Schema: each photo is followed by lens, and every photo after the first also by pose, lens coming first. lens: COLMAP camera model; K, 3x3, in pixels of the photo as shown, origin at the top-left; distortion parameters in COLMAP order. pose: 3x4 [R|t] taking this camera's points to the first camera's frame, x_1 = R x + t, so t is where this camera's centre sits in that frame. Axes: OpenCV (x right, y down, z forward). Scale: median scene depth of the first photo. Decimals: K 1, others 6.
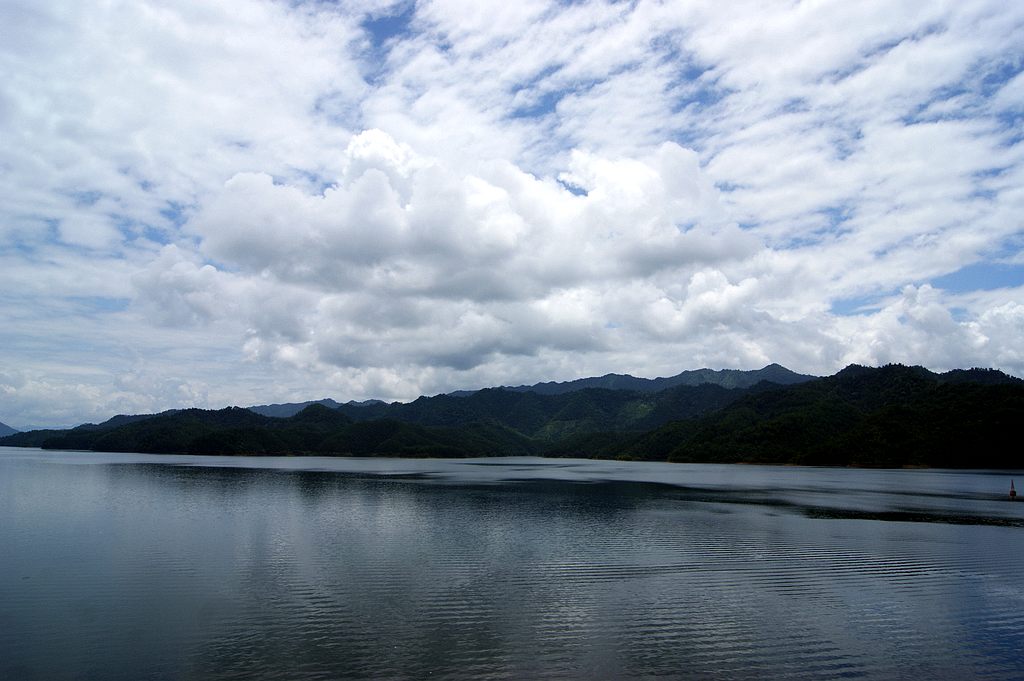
lens RADIAL K [[830.1, 0, 513.5], [0, 830.1, 328.4], [0, 0, 1]] dist [-0.086382, 0.008238]
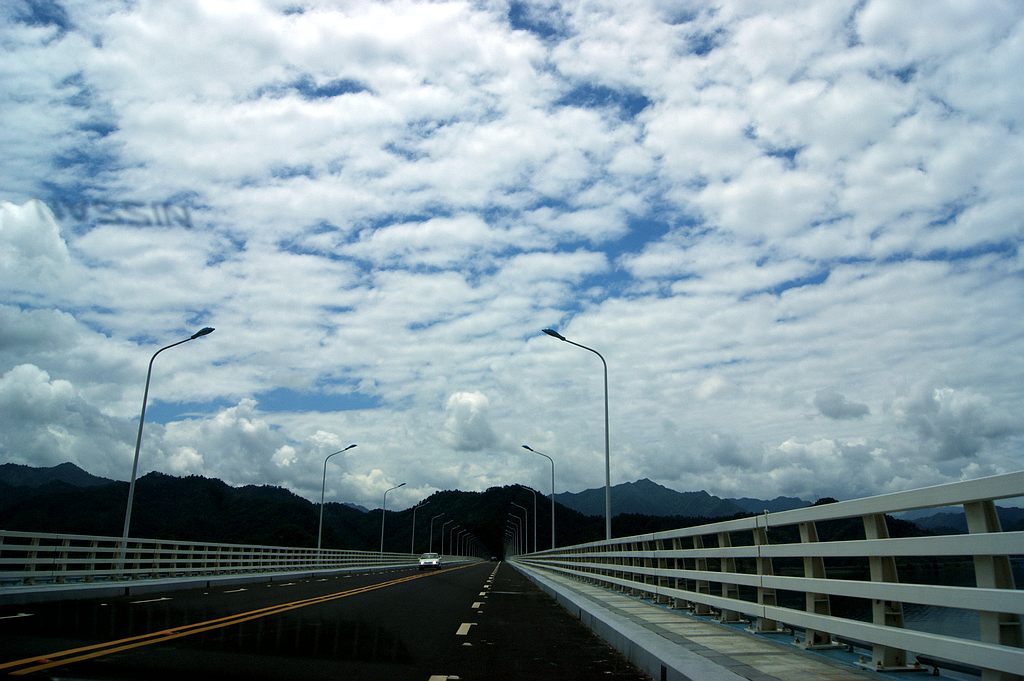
lens RADIAL K [[830.1, 0, 513.5], [0, 830.1, 328.4], [0, 0, 1]] dist [-0.086382, 0.008238]
pose [[0.612944, 0.196973, 0.765180, -0.120215], [-0.094279, 0.979742, -0.176684, 0.011347], [-0.784481, 0.036157, 0.619098, 0.095992]]
